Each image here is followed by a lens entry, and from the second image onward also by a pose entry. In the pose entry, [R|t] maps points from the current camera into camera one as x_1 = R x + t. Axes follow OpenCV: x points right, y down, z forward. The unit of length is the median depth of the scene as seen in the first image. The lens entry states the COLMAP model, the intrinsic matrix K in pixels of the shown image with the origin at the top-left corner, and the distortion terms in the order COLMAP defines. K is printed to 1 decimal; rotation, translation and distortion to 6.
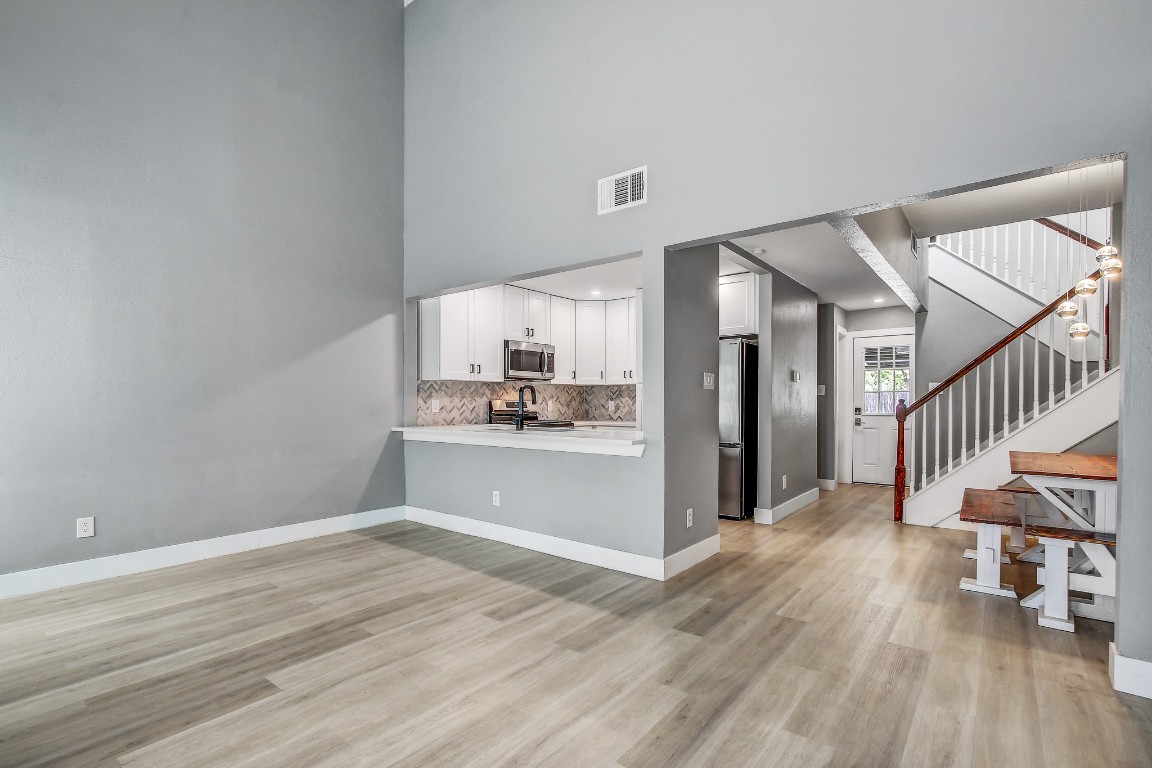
lens RADIAL K [[531.7, 0, 578.6], [0, 531.7, 414.2], [0, 0, 1]] dist [-0.015229, 0.003819]
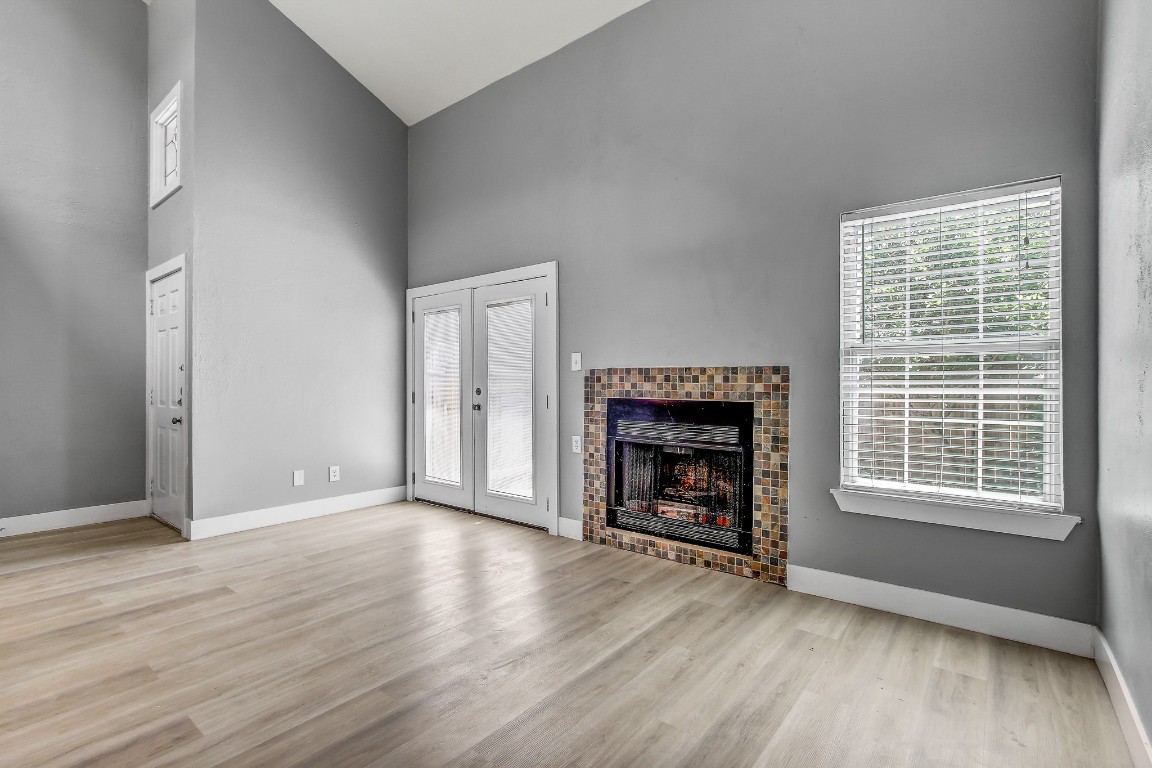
lens RADIAL K [[531.7, 0, 569.7], [0, 531.7, 390.3], [0, 0, 1]] dist [-0.015229, 0.003819]
pose [[-0.999900, 0.001233, 0.014084, -0.480422], [0.001738, 0.999353, 0.035927, -0.028113], [-0.014030, 0.035948, -0.999255, 1.241032]]
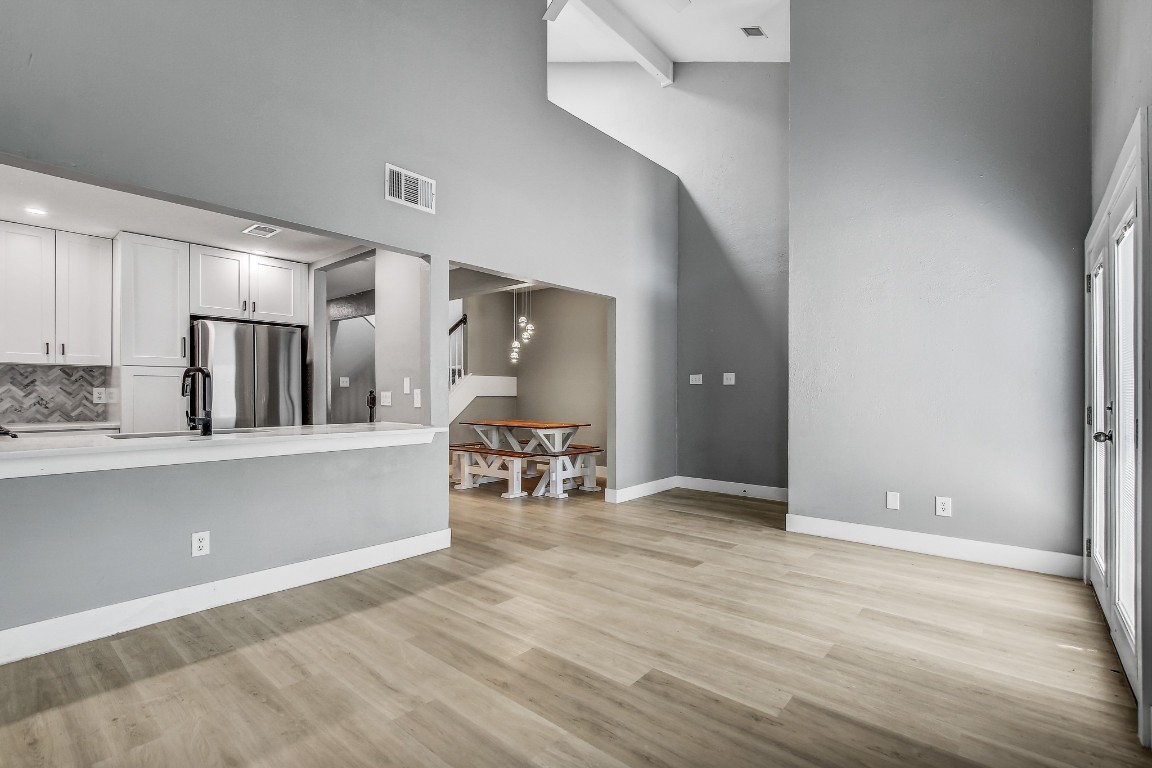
lens RADIAL K [[531.7, 0, 579.4], [0, 531.7, 391.1], [0, 0, 1]] dist [-0.015229, 0.003819]
pose [[0.030271, 0.003499, 0.999536, -0.925582], [0.022798, 0.999731, -0.004190, -0.013191], [-0.999282, 0.022914, 0.030183, 0.631724]]
